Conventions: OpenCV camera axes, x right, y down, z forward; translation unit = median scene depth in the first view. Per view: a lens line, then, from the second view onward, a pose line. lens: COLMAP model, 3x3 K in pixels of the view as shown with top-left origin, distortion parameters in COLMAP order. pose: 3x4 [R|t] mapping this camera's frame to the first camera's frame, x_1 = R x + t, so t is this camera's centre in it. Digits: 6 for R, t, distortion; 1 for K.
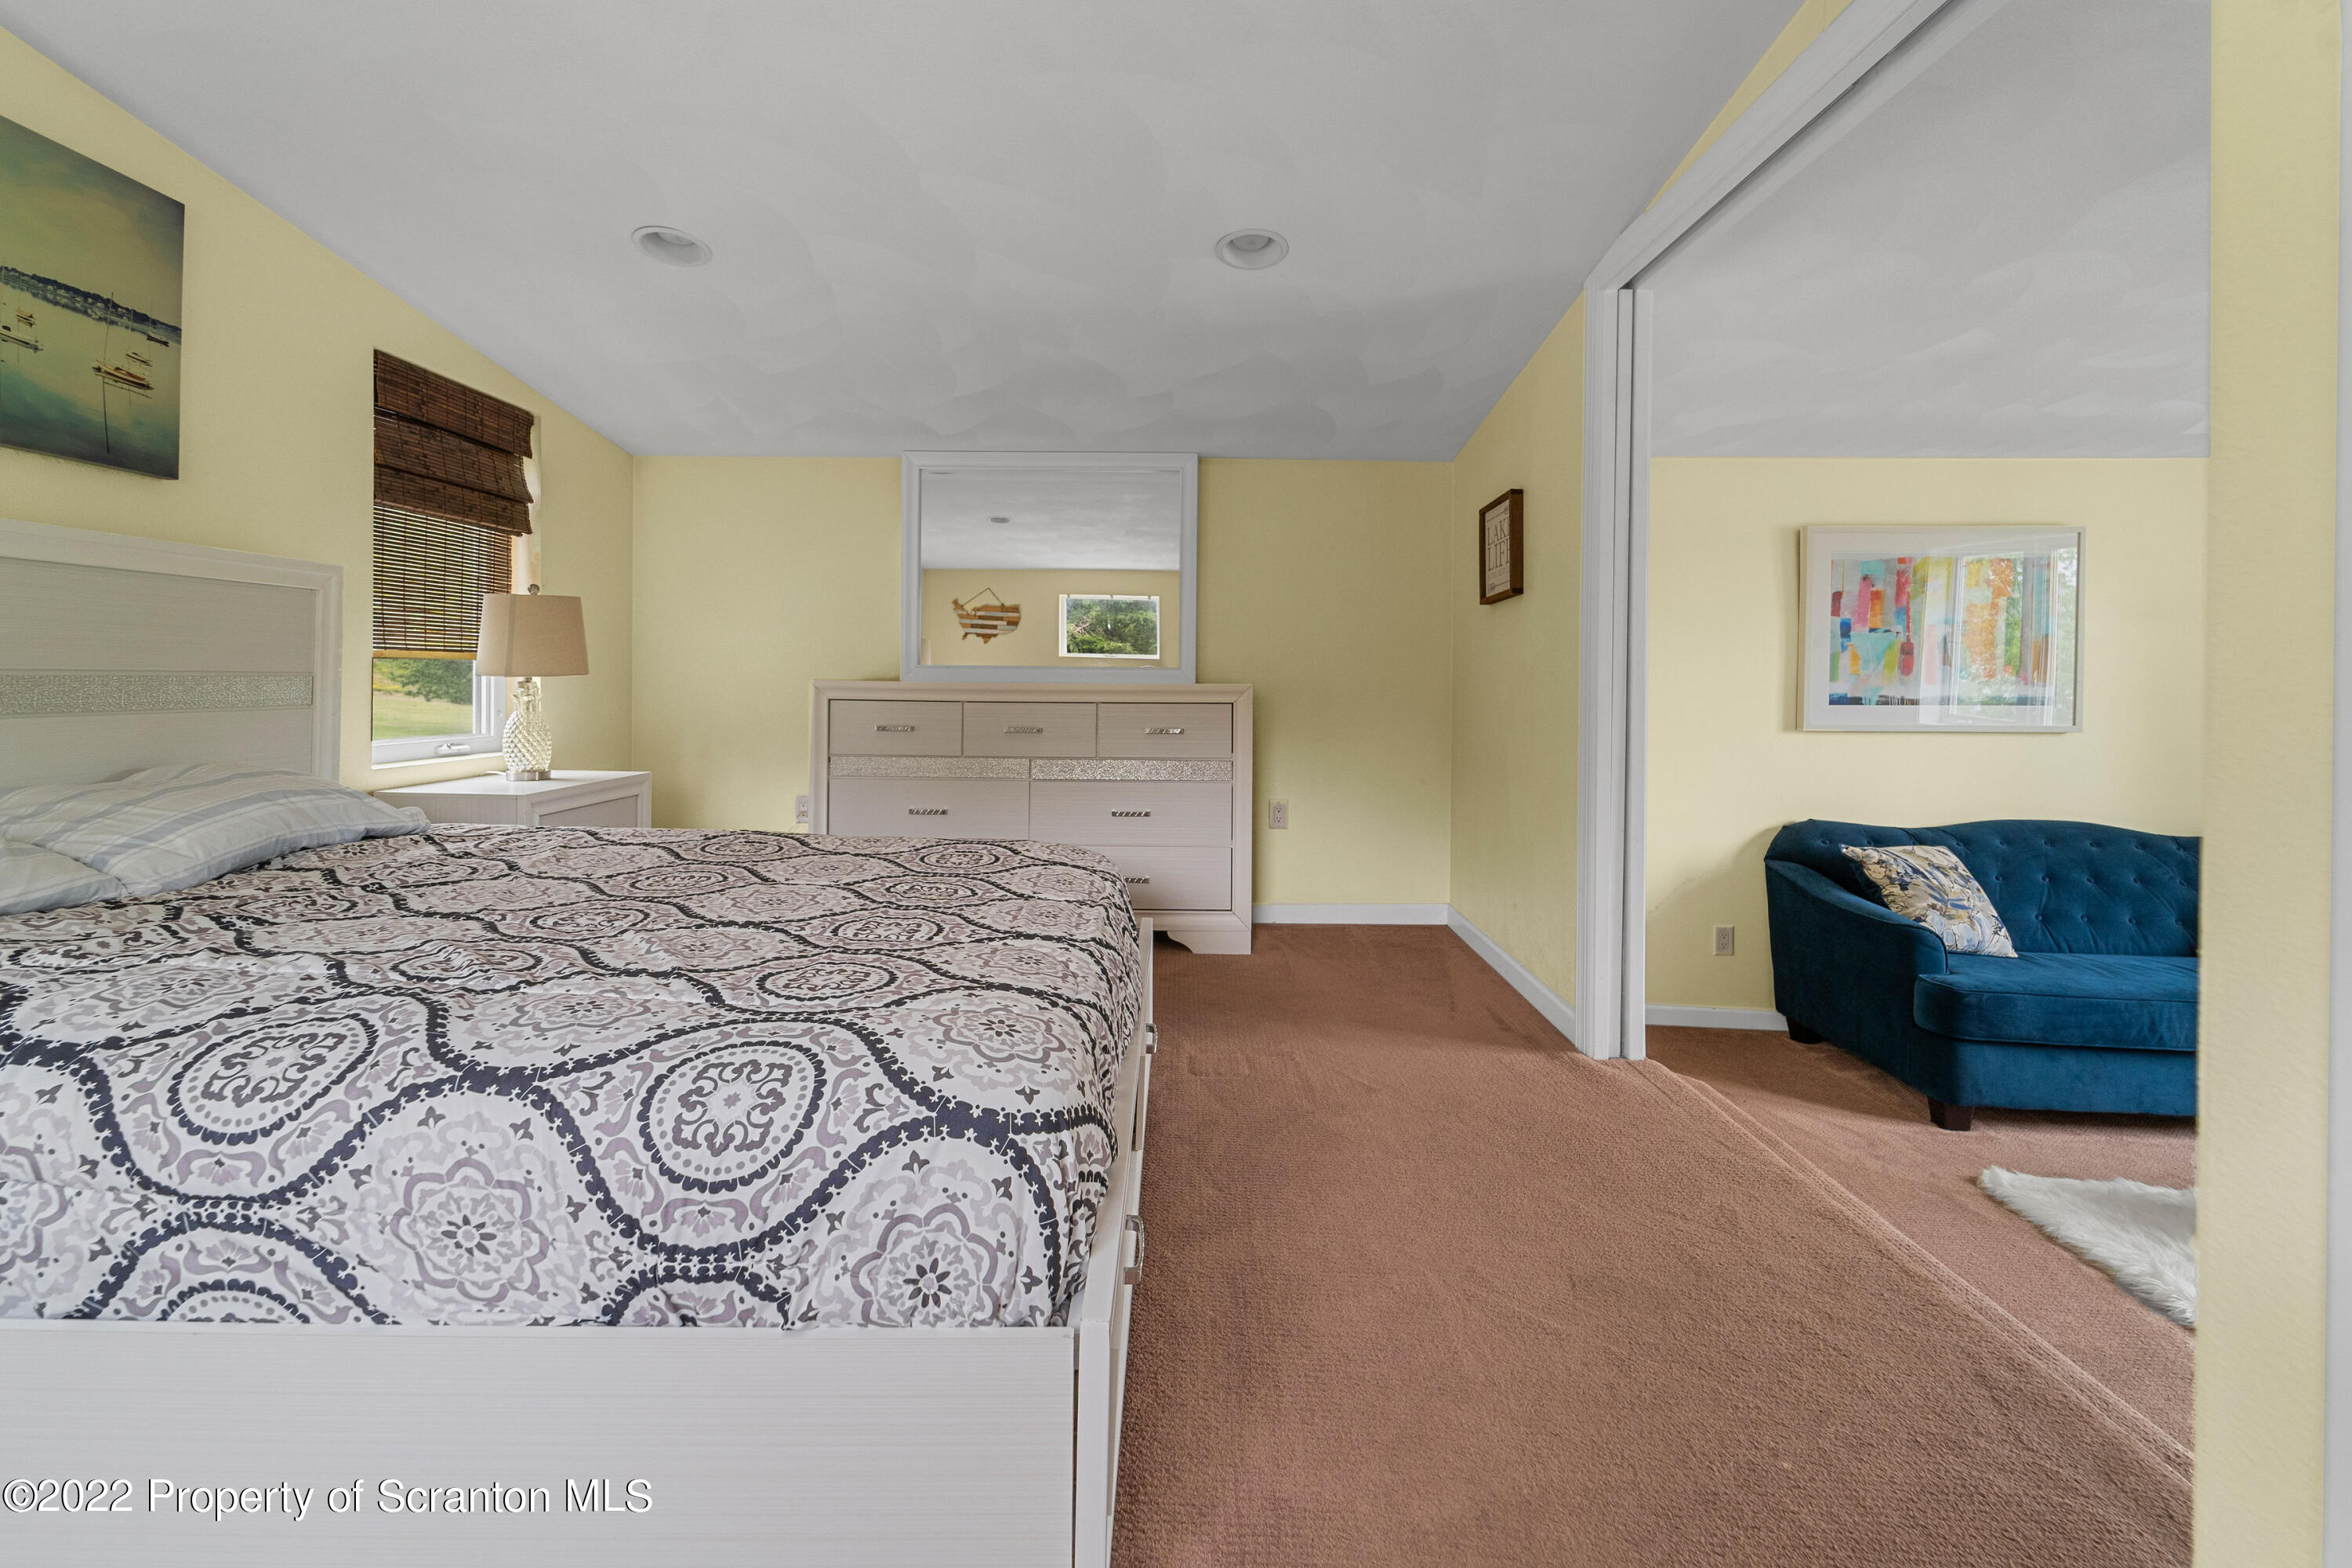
lens RADIAL K [[964.3, 0, 1136.2], [0, 964.3, 683.4], [0, 0, 1]] dist [0.003509, -0.003302]
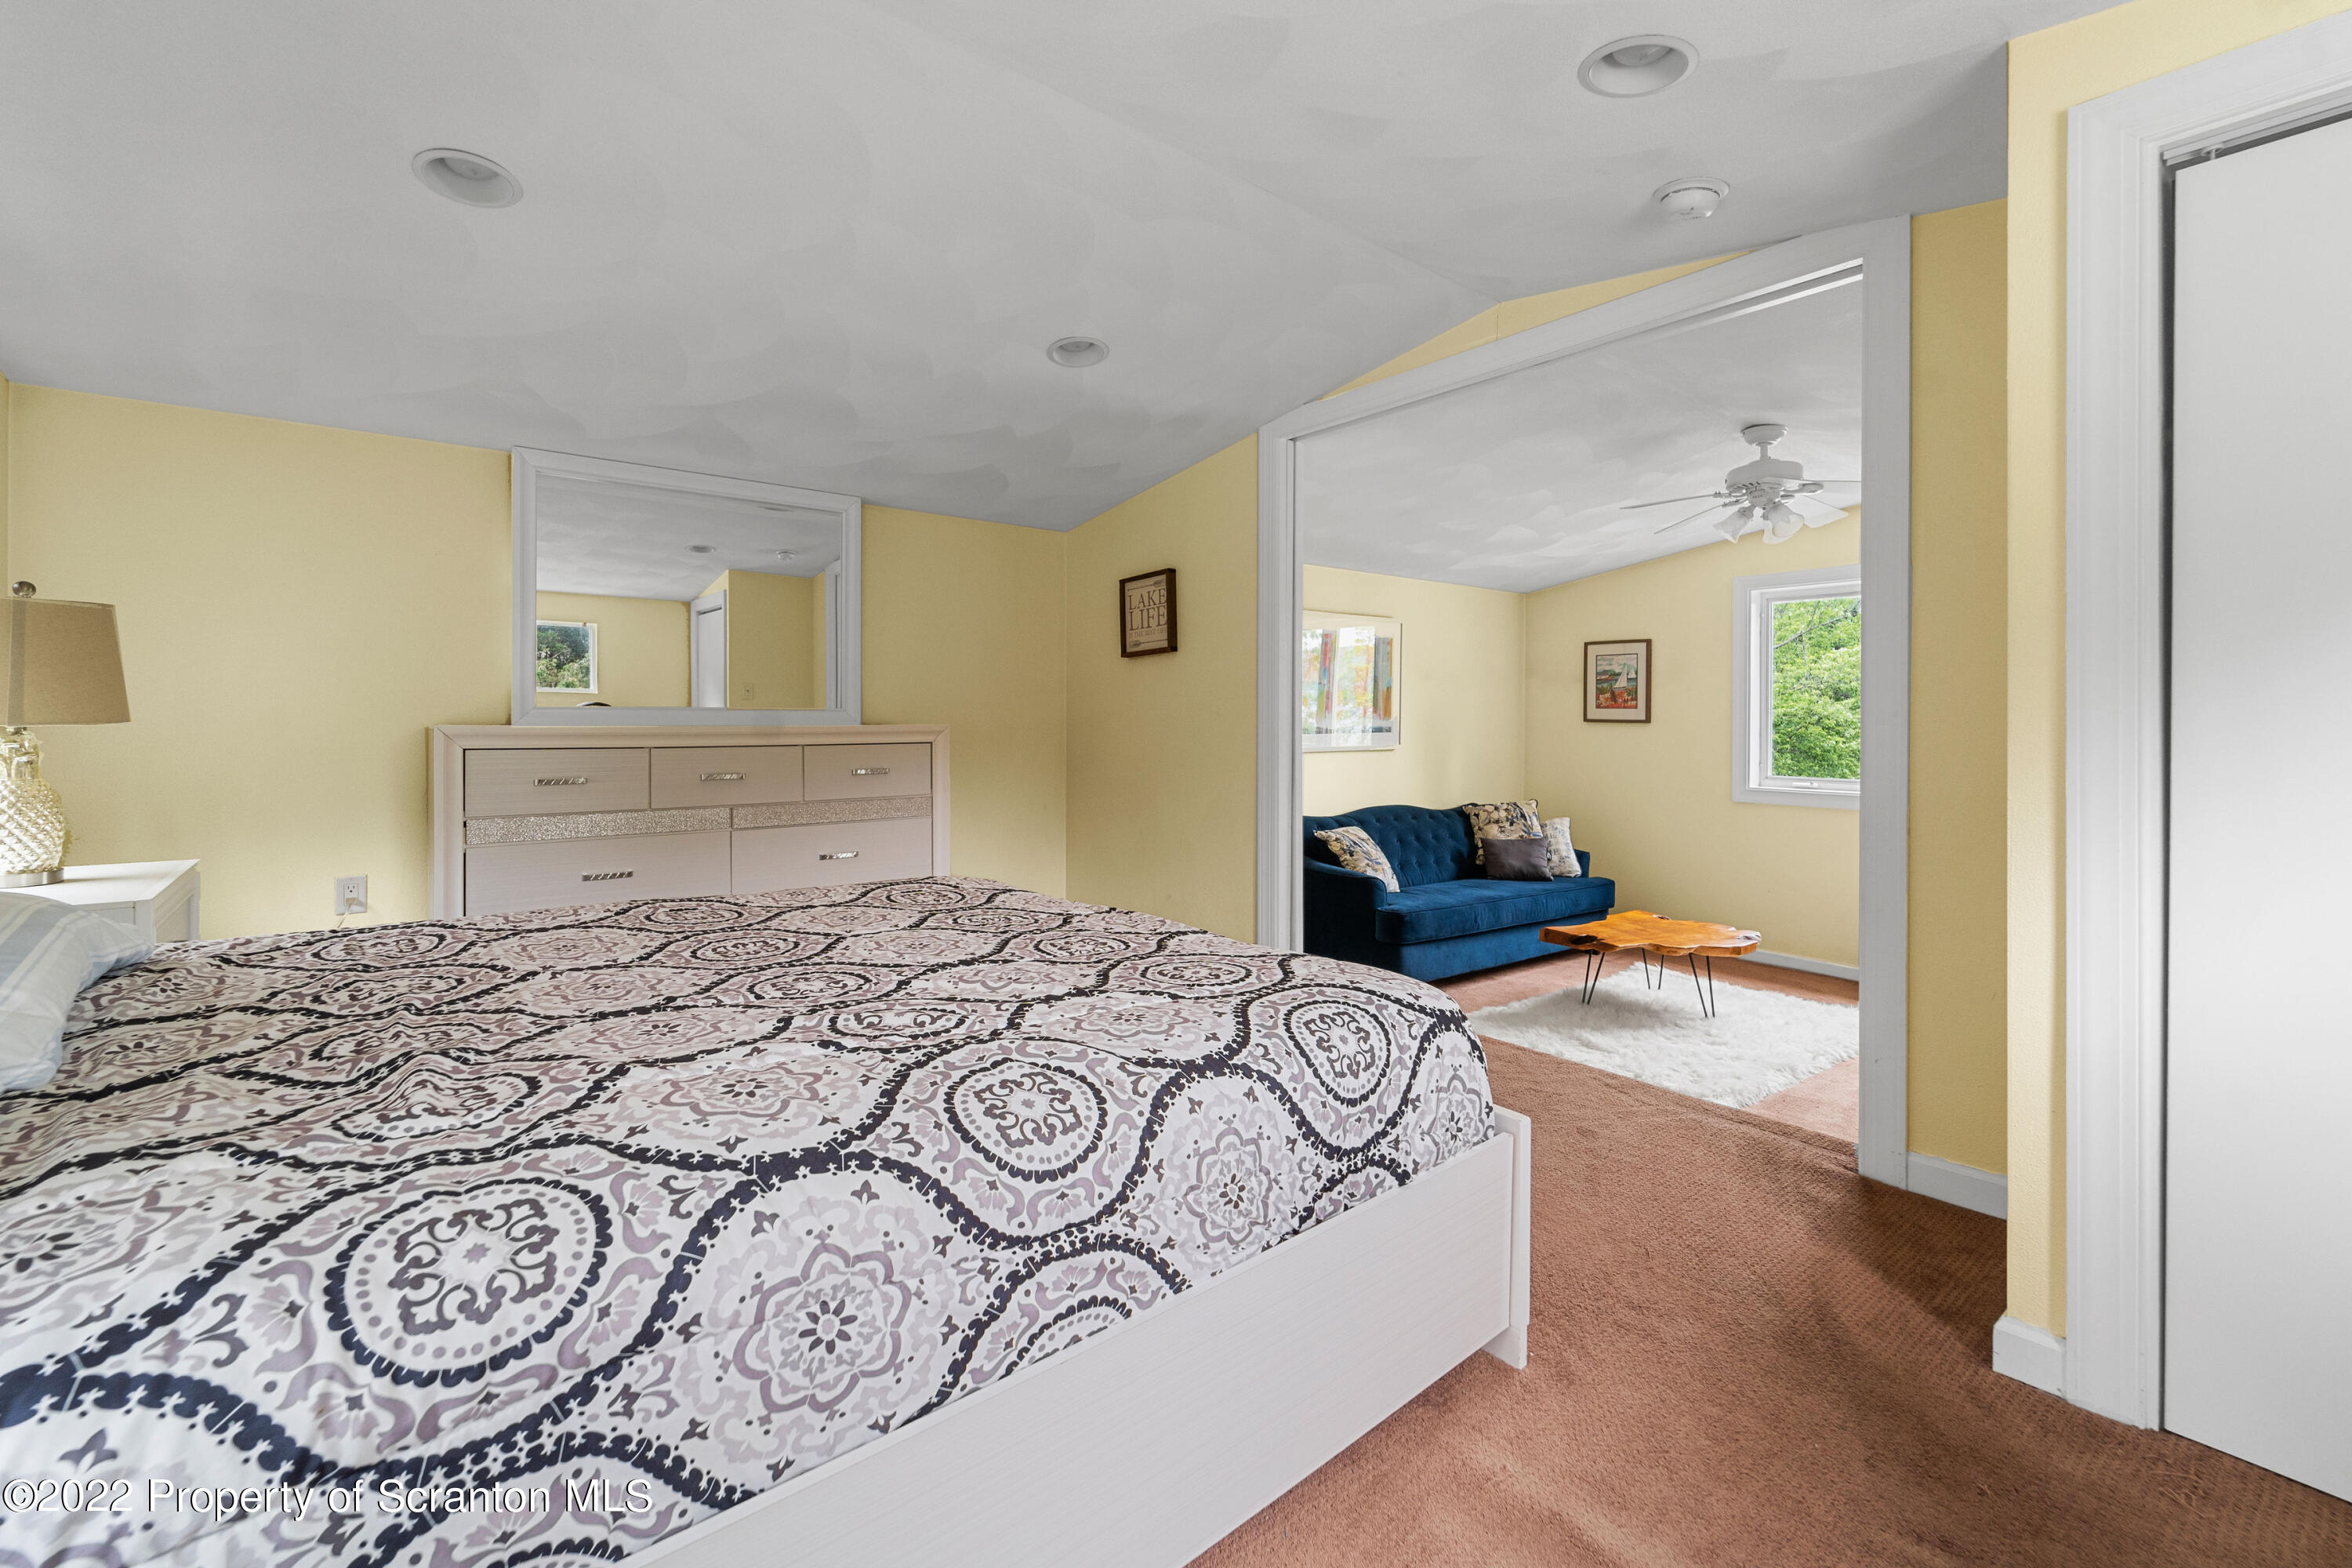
lens RADIAL K [[964.3, 0, 1118.0], [0, 964.3, 726.5], [0, 0, 1]] dist [0.003509, -0.003302]
pose [[0.788264, -0.012457, 0.615212, -0.507598], [0.009126, 0.999922, 0.008553, -0.005695], [-0.615270, -0.001128, 0.788316, 0.047367]]
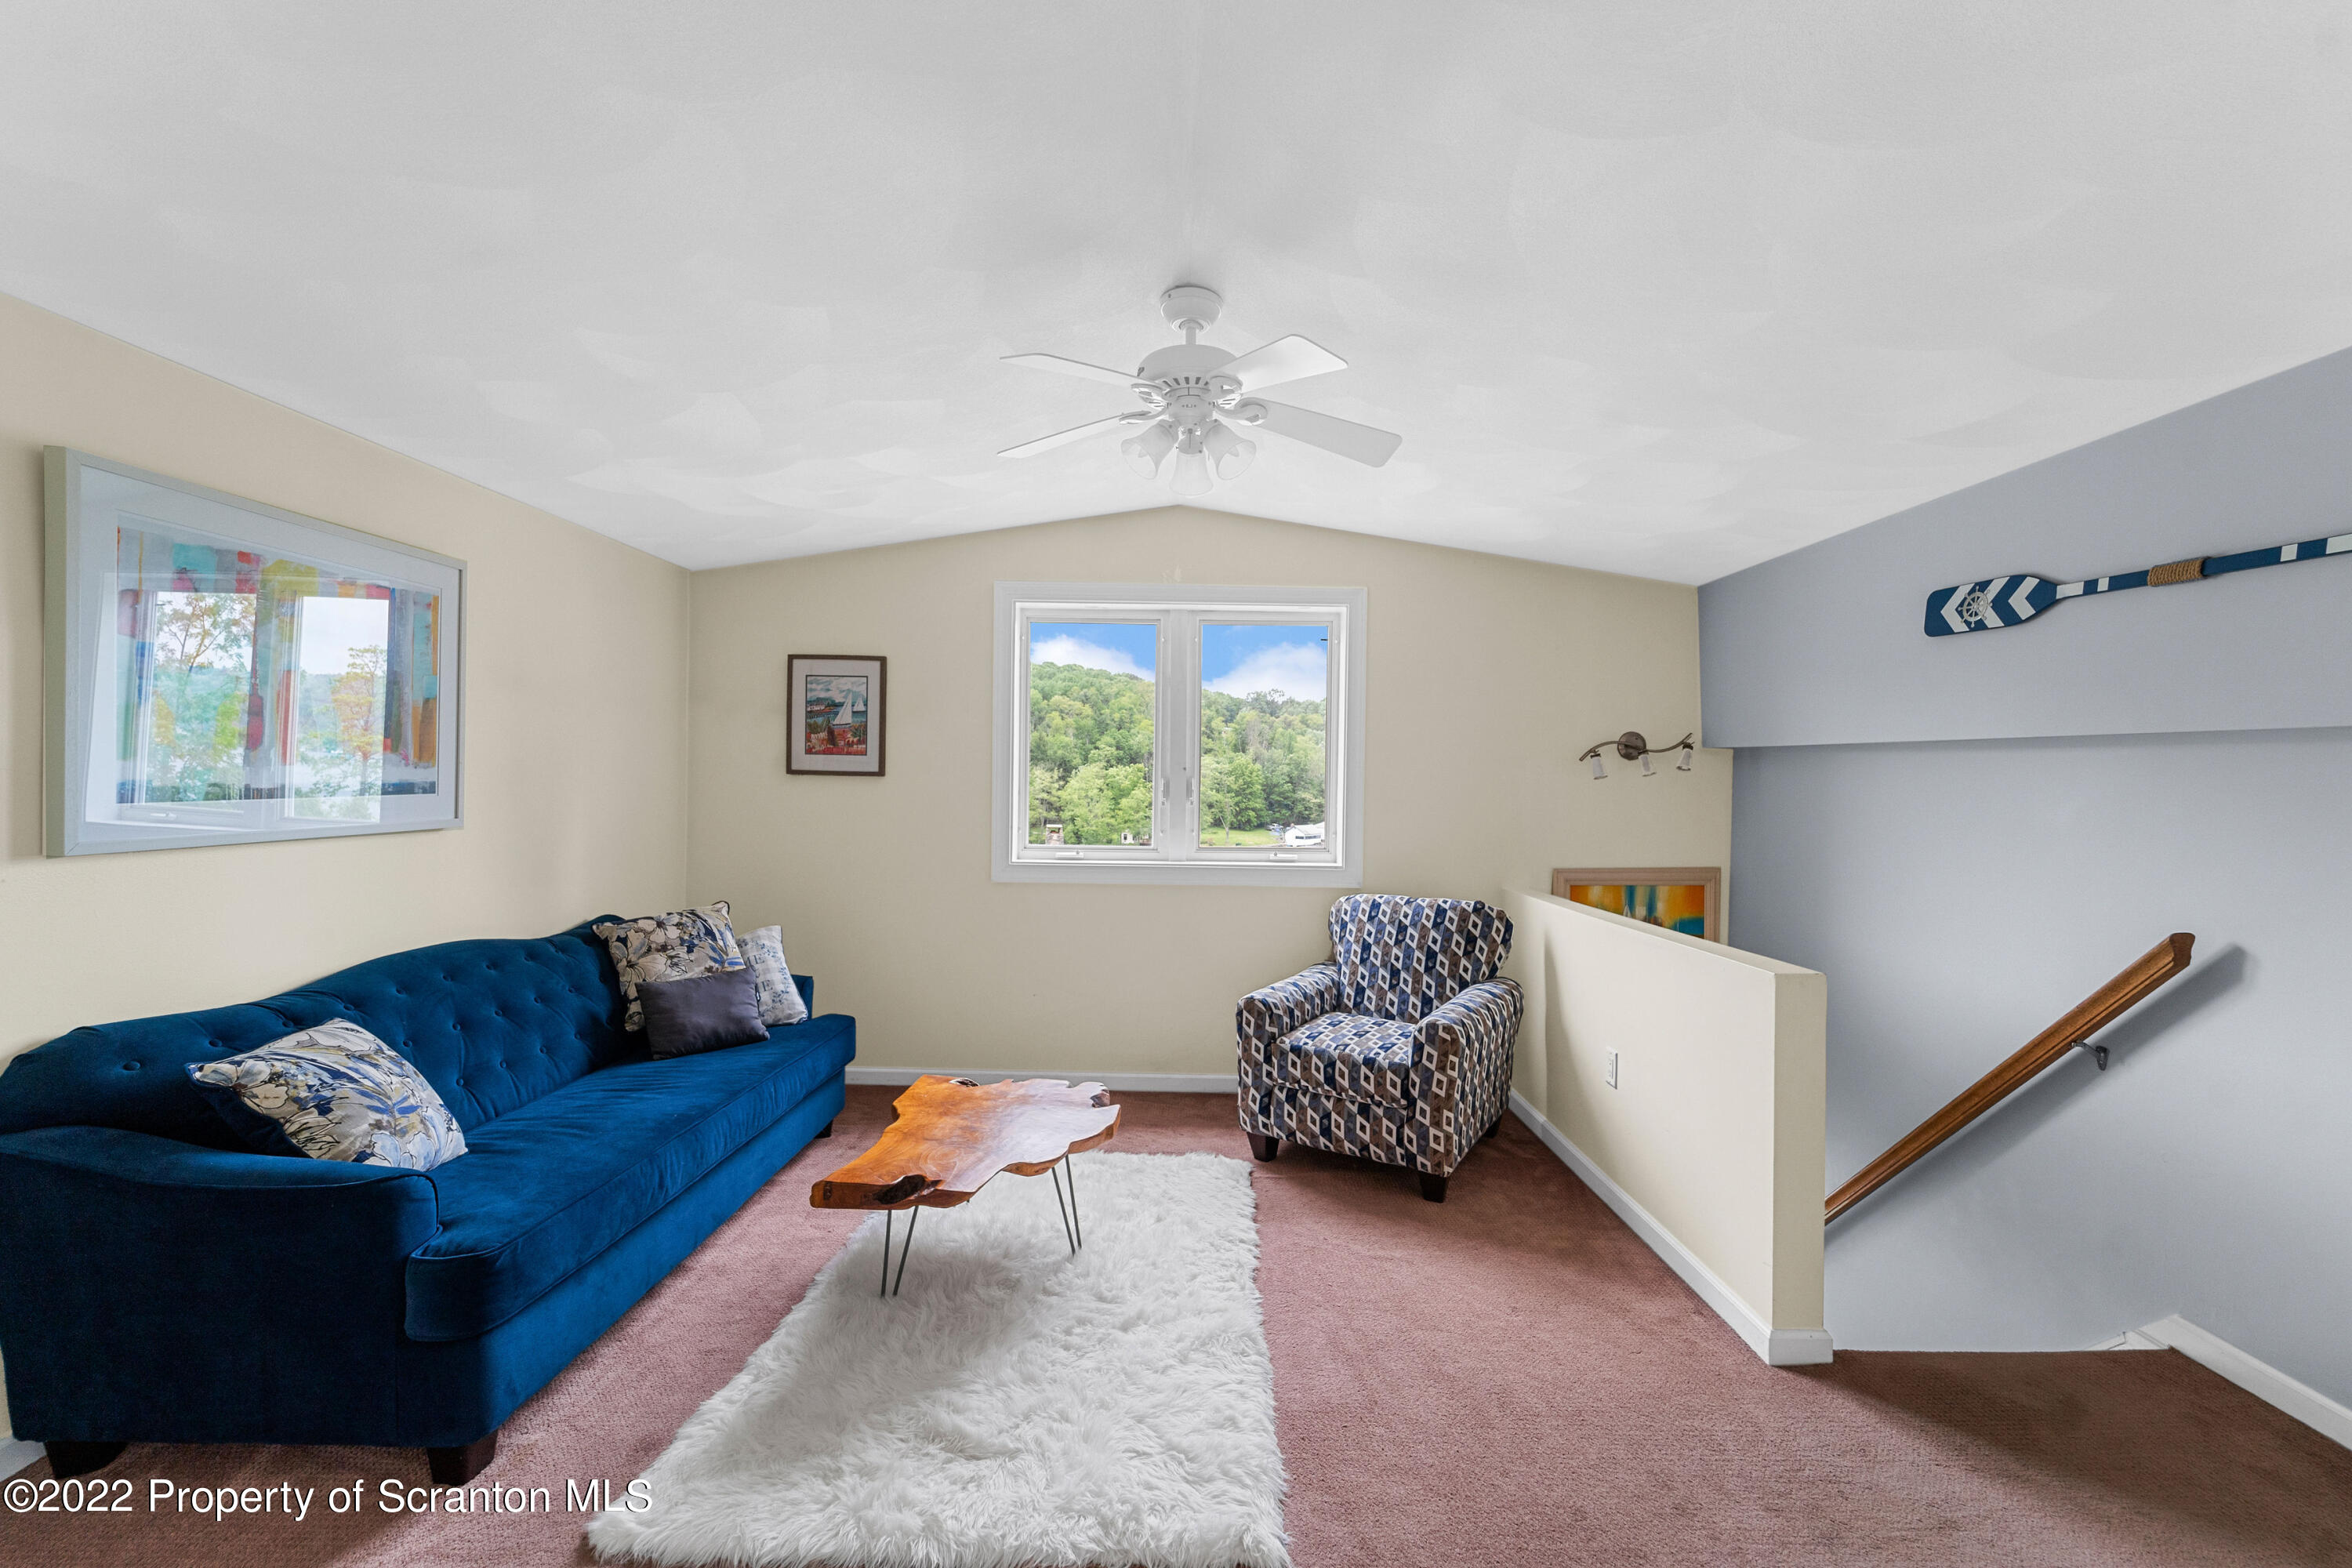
lens RADIAL K [[964.3, 0, 1198.9], [0, 964.3, 787.3], [0, 0, 1]] dist [0.003509, -0.003302]
pose [[-0.054834, -0.019830, 0.998299, 0.222167], [-0.002266, 0.999803, 0.019736, 0.002289], [-0.998493, -0.001180, -0.054868, 0.611124]]
